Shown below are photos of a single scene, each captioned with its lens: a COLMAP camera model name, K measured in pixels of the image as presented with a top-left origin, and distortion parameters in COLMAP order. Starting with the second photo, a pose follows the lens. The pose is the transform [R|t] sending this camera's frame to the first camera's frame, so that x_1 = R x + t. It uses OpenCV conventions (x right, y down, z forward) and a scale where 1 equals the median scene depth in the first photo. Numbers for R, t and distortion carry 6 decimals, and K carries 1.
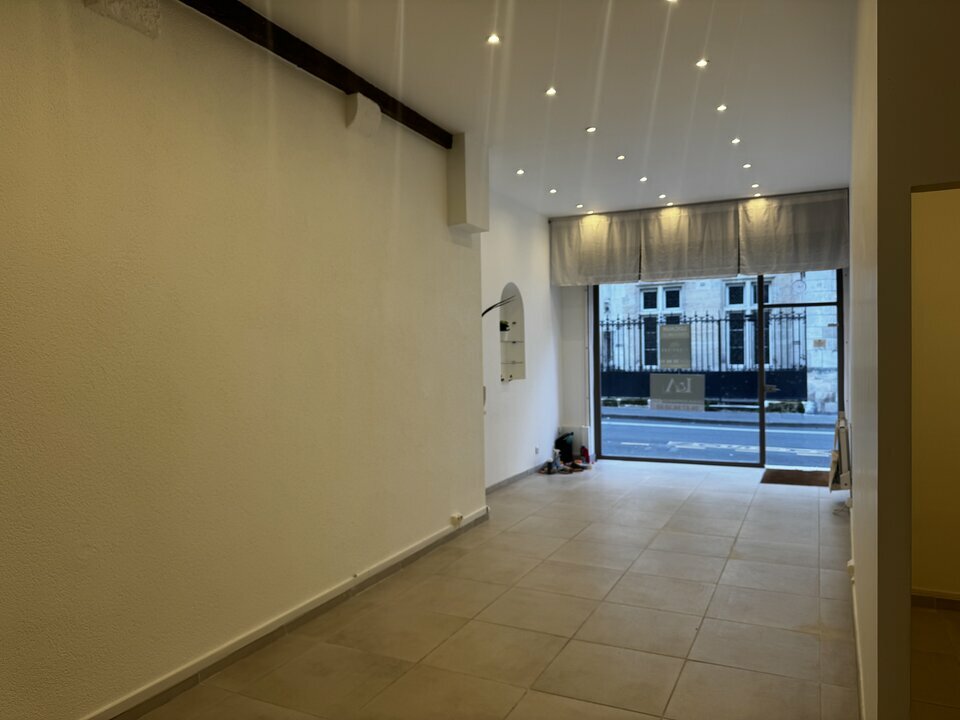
lens RADIAL K [[669.7, 0, 479.9], [0, 669.7, 358.7], [0, 0, 1]] dist [0.003749, -0.003284]
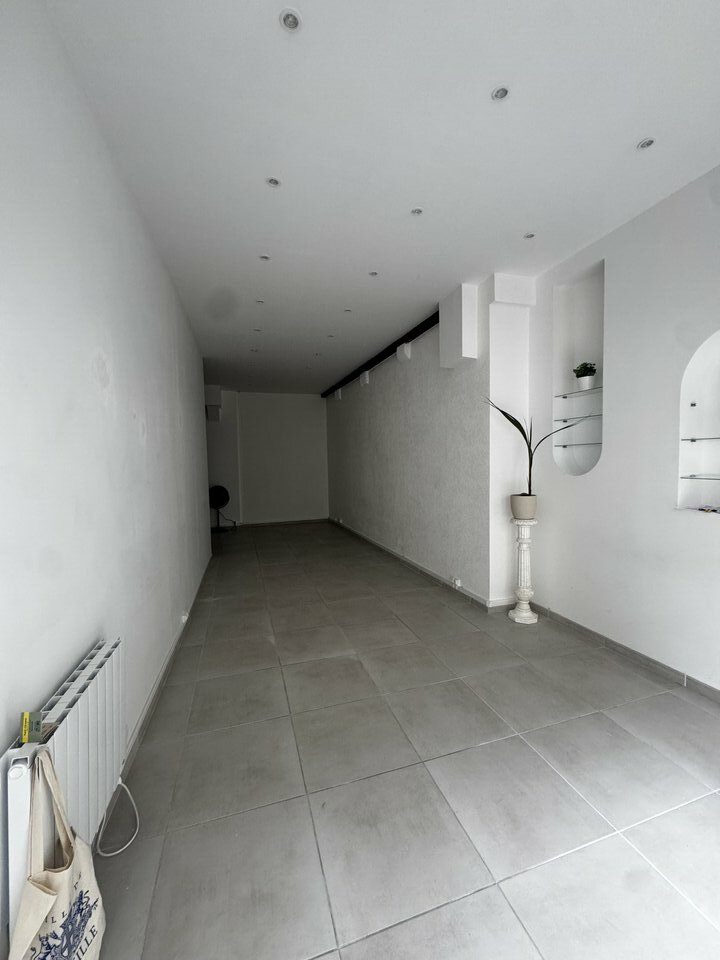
lens RADIAL K [[382.1, 0, 358.7], [0, 382.1, 477.8], [0, 0, 1]] dist [-0.001628, 0.000327]
pose [[-0.715048, 0.050940, -0.697217, 0.632192], [0.015940, 0.998270, 0.056588, -0.020845], [0.698893, 0.029350, -0.714623, 1.390385]]
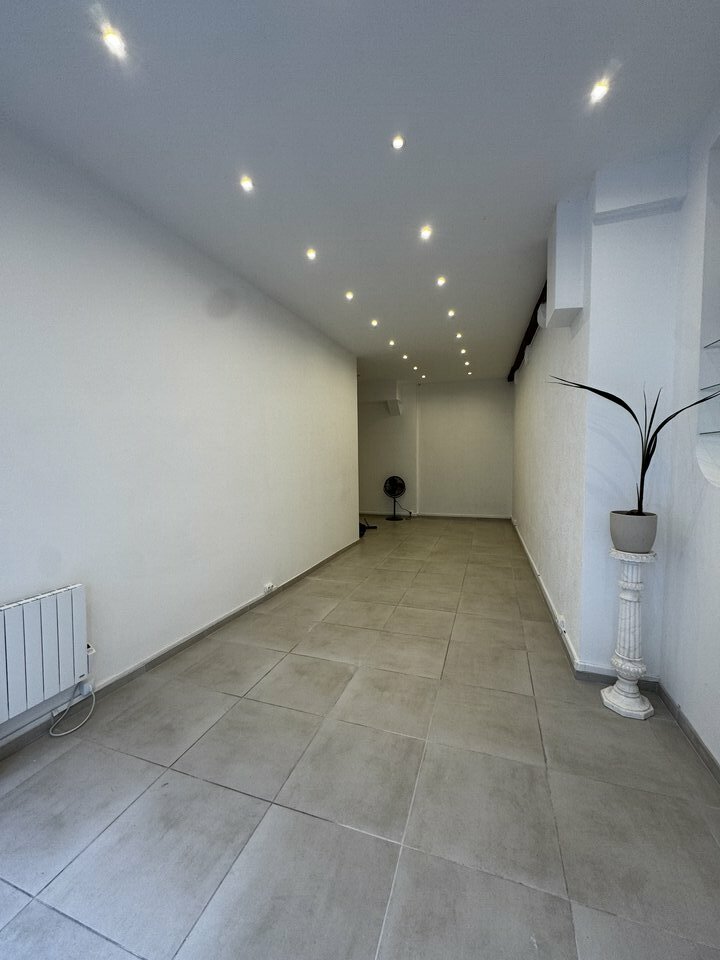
lens RADIAL K [[382.1, 0, 357.6], [0, 382.1, 476.4], [0, 0, 1]] dist [-0.001628, 0.000327]
pose [[-0.991104, 0.025857, -0.130556, 0.329305], [0.017139, 0.997575, 0.067463, -0.021104], [0.131983, 0.064625, -0.989143, 1.482825]]
